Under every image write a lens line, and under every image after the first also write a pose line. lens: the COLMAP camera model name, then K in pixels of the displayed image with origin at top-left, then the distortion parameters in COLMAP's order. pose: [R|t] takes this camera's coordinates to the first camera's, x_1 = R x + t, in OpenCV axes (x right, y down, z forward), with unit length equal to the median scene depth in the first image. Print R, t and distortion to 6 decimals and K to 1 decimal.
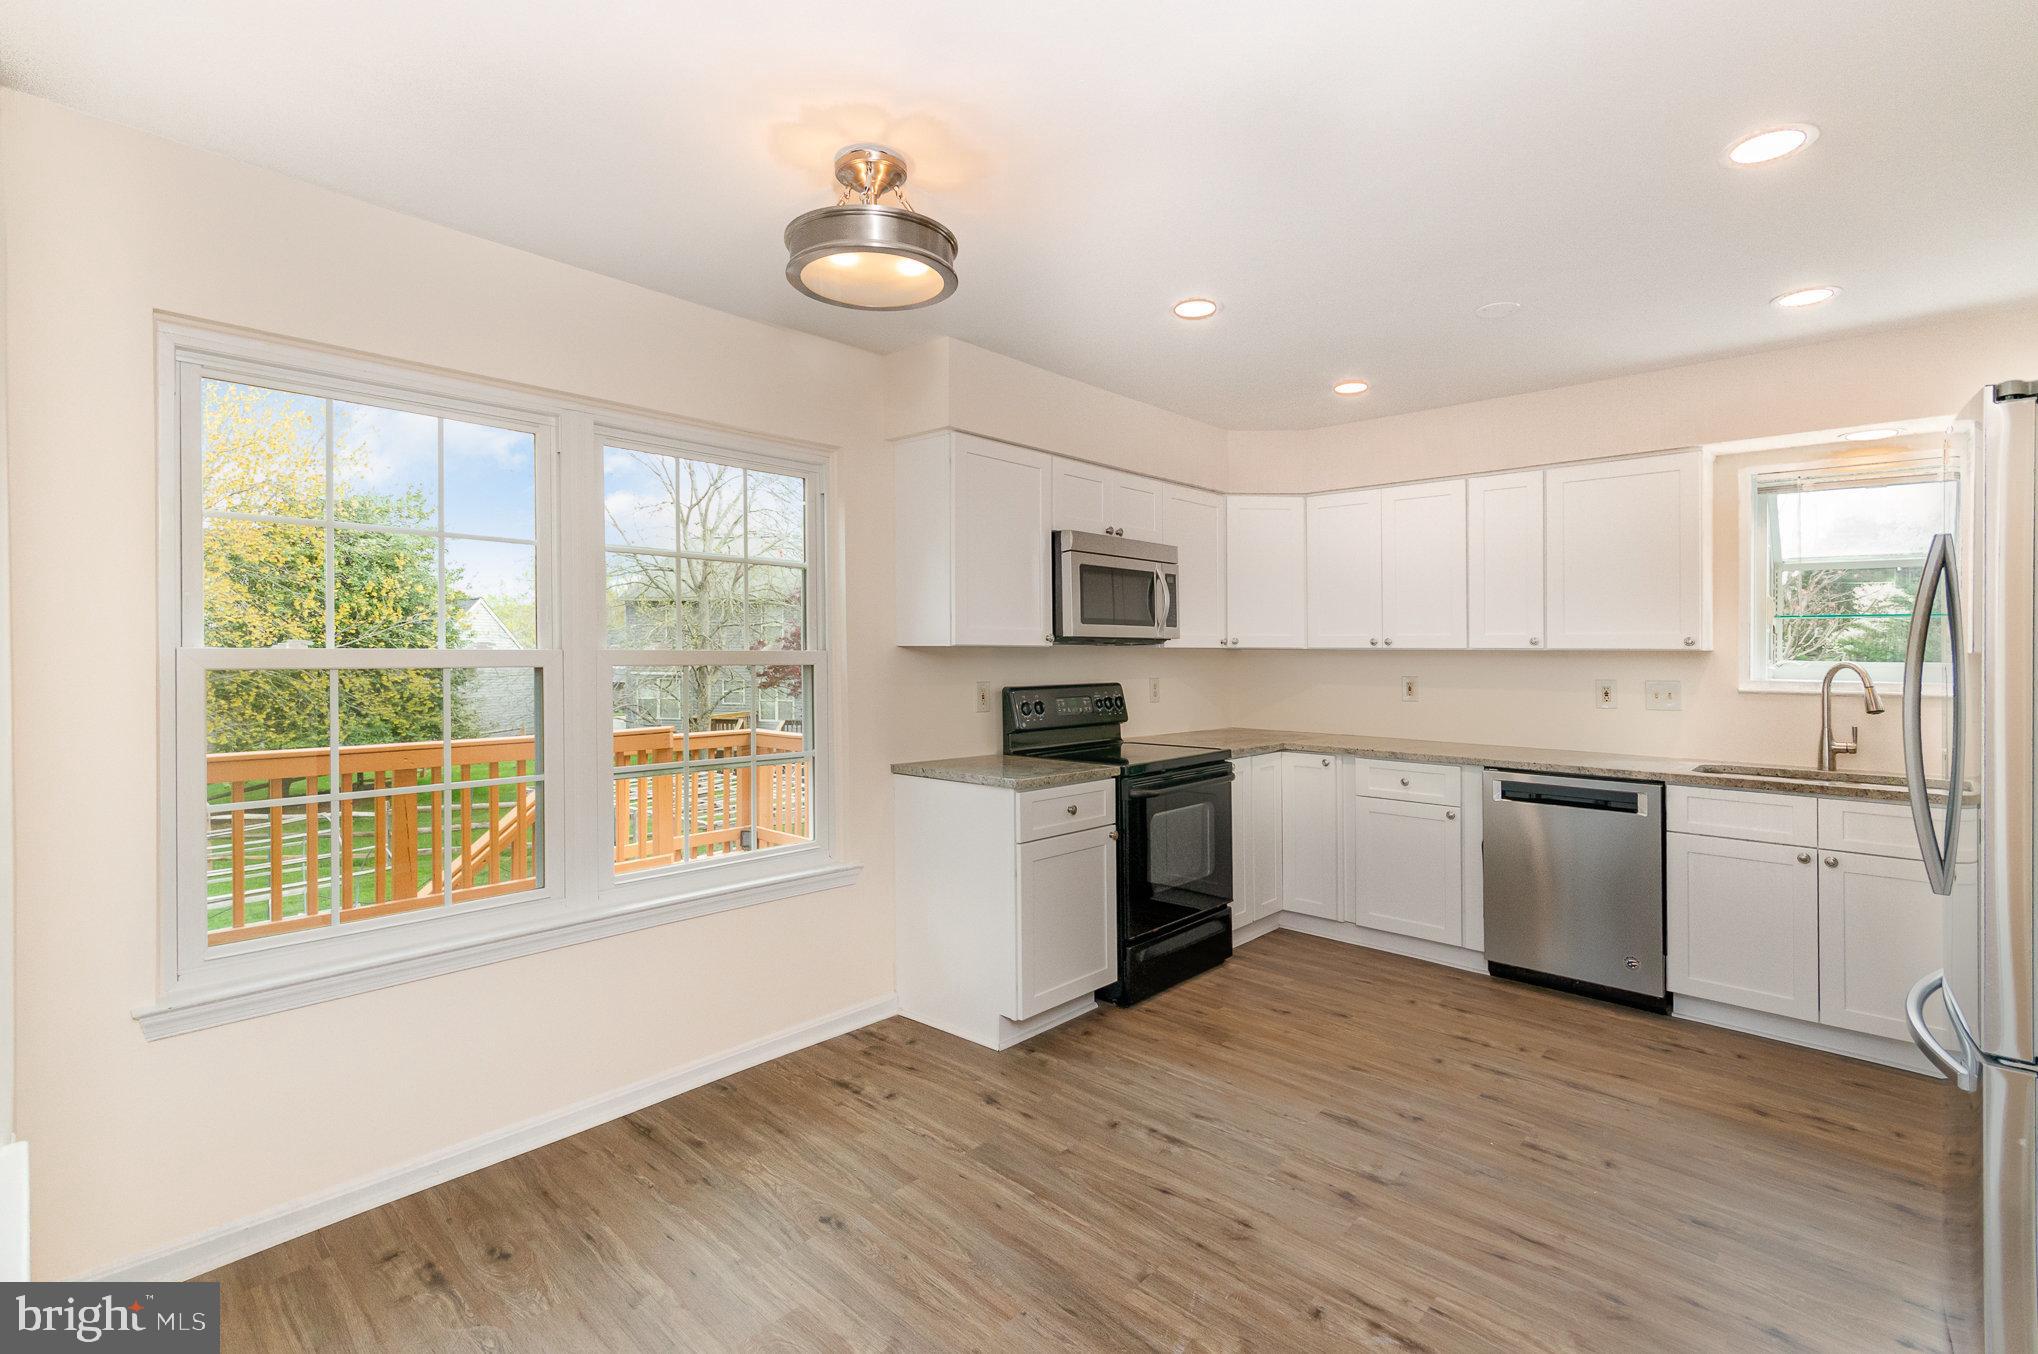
lens RADIAL K [[915.7, 0, 1011.9], [0, 915.7, 645.1], [0, 0, 1]] dist [0.002288, -0.000097]
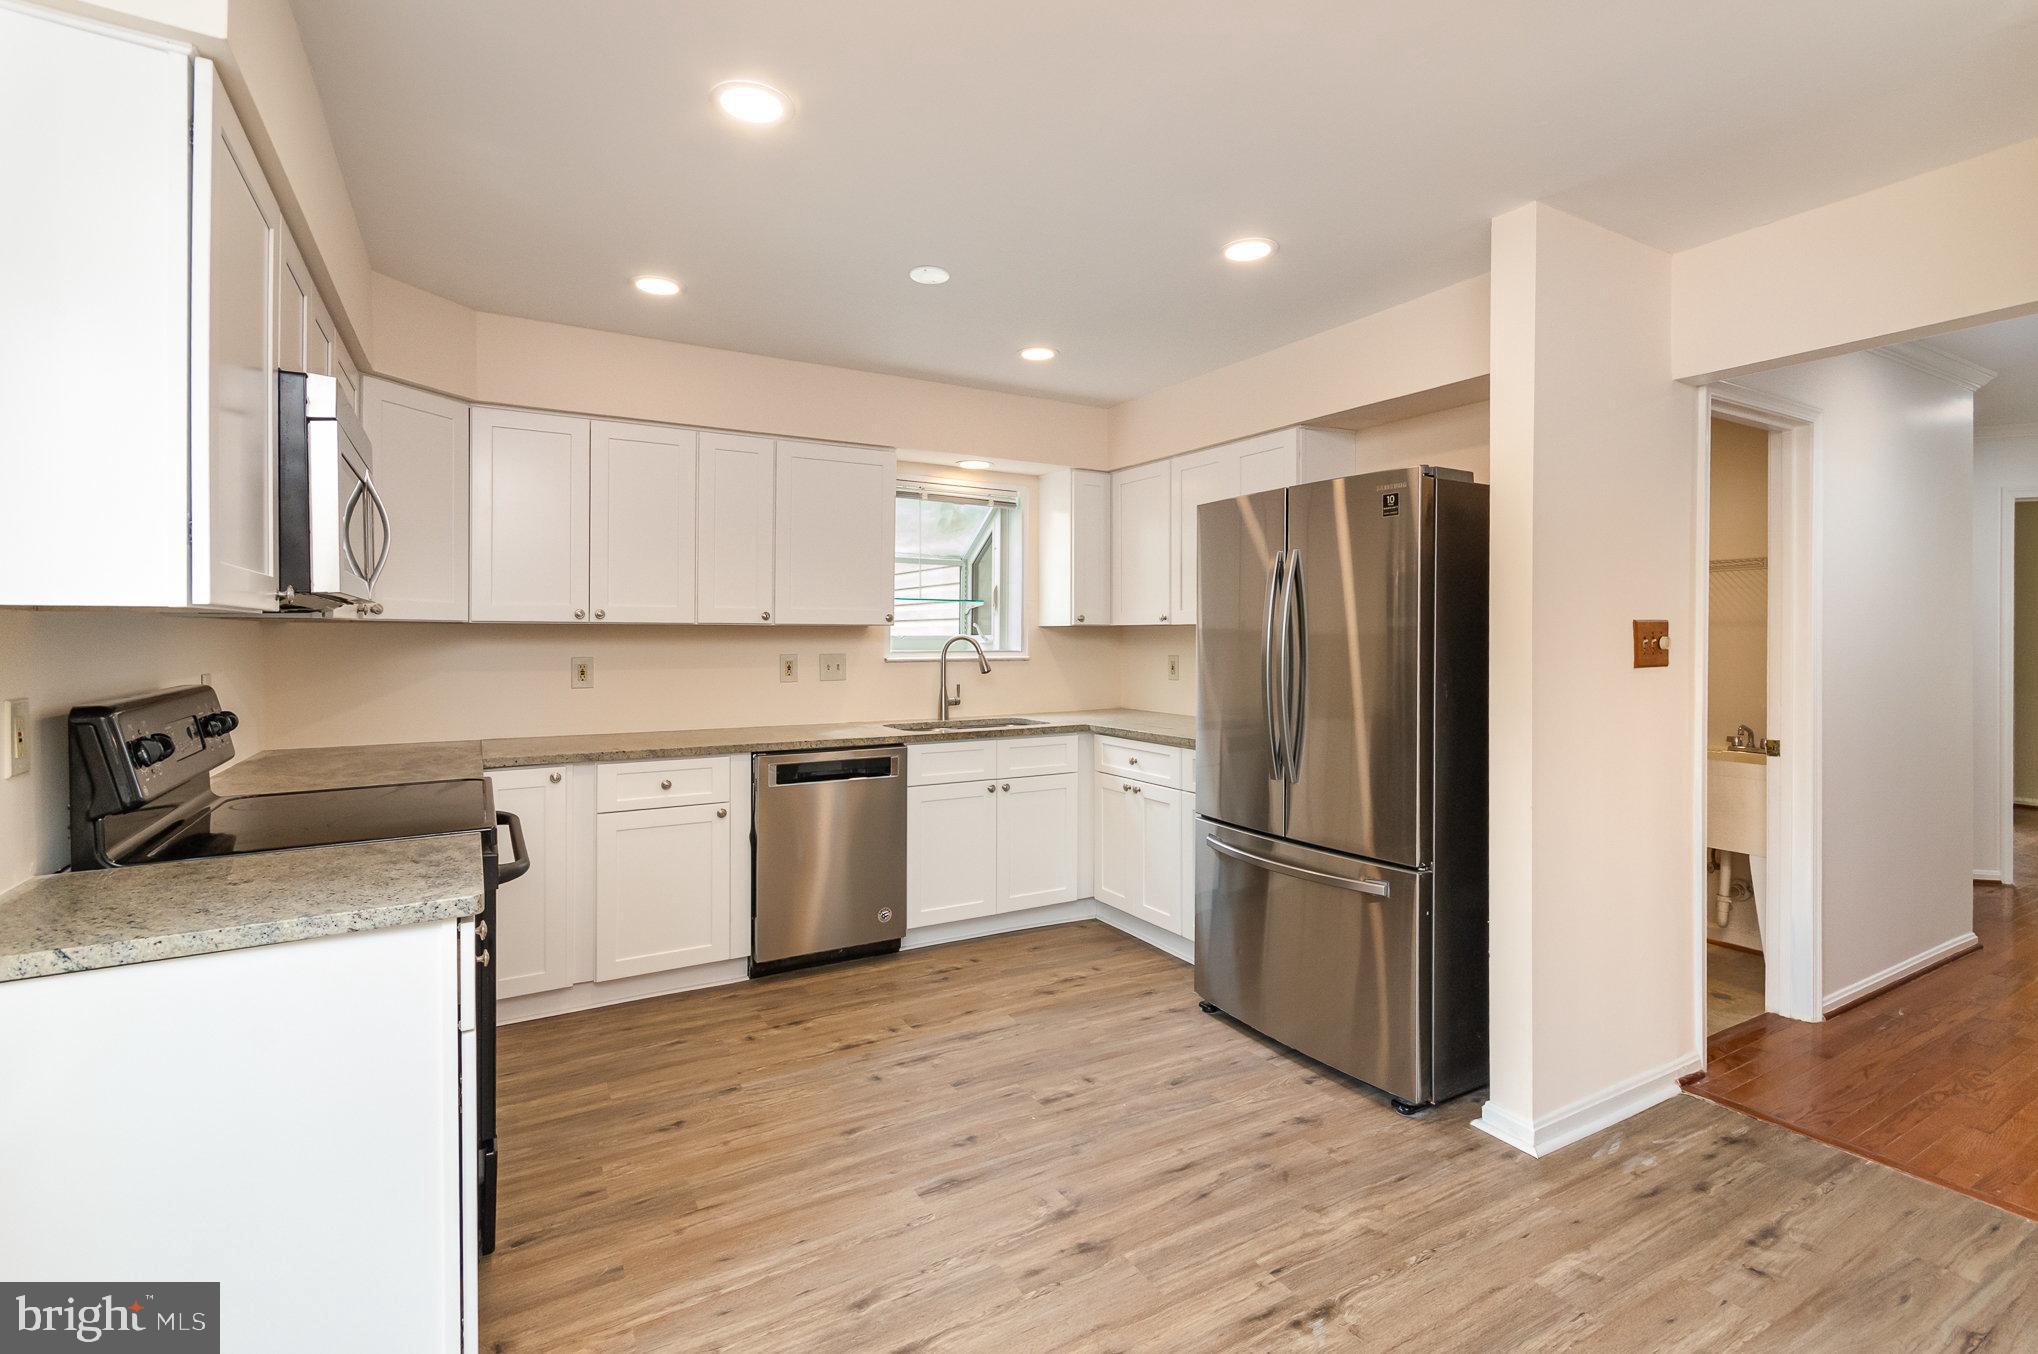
lens RADIAL K [[923.2, 0, 1051.0], [0, 923.2, 624.0], [0, 0, 1]] dist [0.004424, 0.000363]
pose [[0.280670, 0.006239, 0.959784, -0.374230], [-0.006826, 0.999967, -0.004504, 0.009202], [-0.959780, -0.005288, 0.280703, 0.599634]]
